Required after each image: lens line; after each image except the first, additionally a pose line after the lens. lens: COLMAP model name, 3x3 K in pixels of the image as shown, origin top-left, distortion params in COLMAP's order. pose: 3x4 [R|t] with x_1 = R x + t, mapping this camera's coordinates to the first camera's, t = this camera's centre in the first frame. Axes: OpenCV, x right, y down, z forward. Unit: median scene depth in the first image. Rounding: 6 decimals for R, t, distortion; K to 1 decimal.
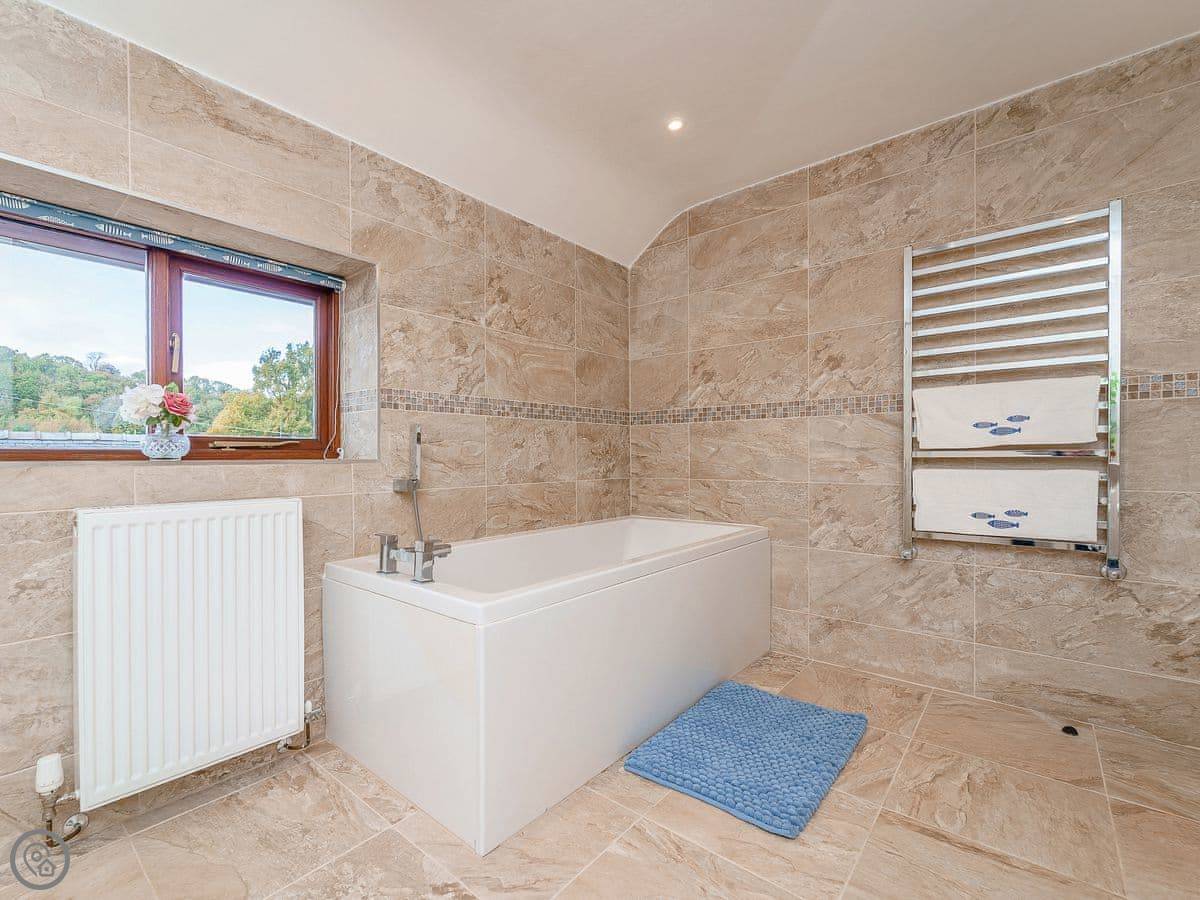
lens RADIAL K [[564.4, 0, 592.6], [0, 564.4, 457.8], [0, 0, 1]] dist [-0.000198, 0.000895]
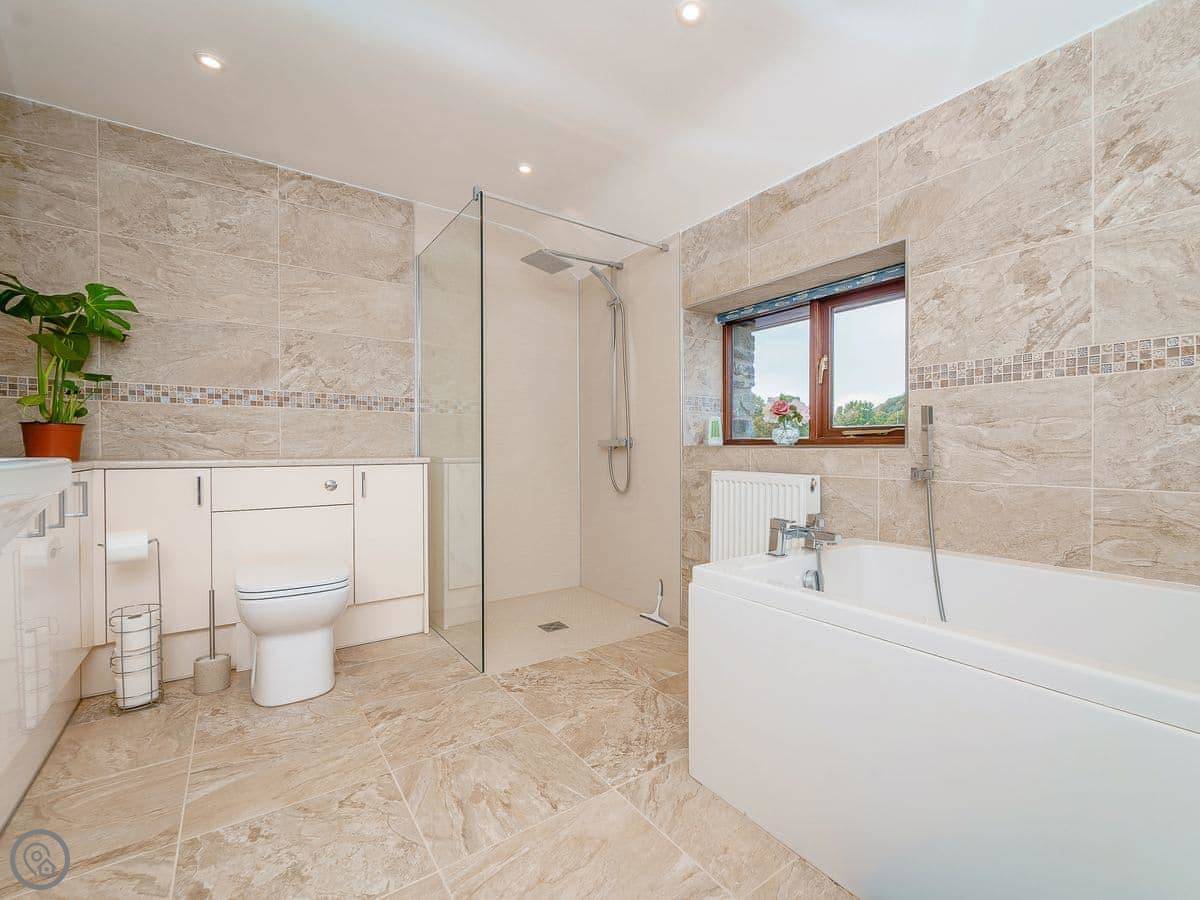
lens RADIAL K [[555.3, 0, 600.0], [0, 555.3, 450.0], [0, 0, 1]] dist [-0.001276, -0.000338]
pose [[-0.314978, 0.007098, -0.949072, 0.611776], [-0.000684, 0.999970, 0.007705, 0.004233], [0.949099, 0.003077, -0.314964, 0.741705]]
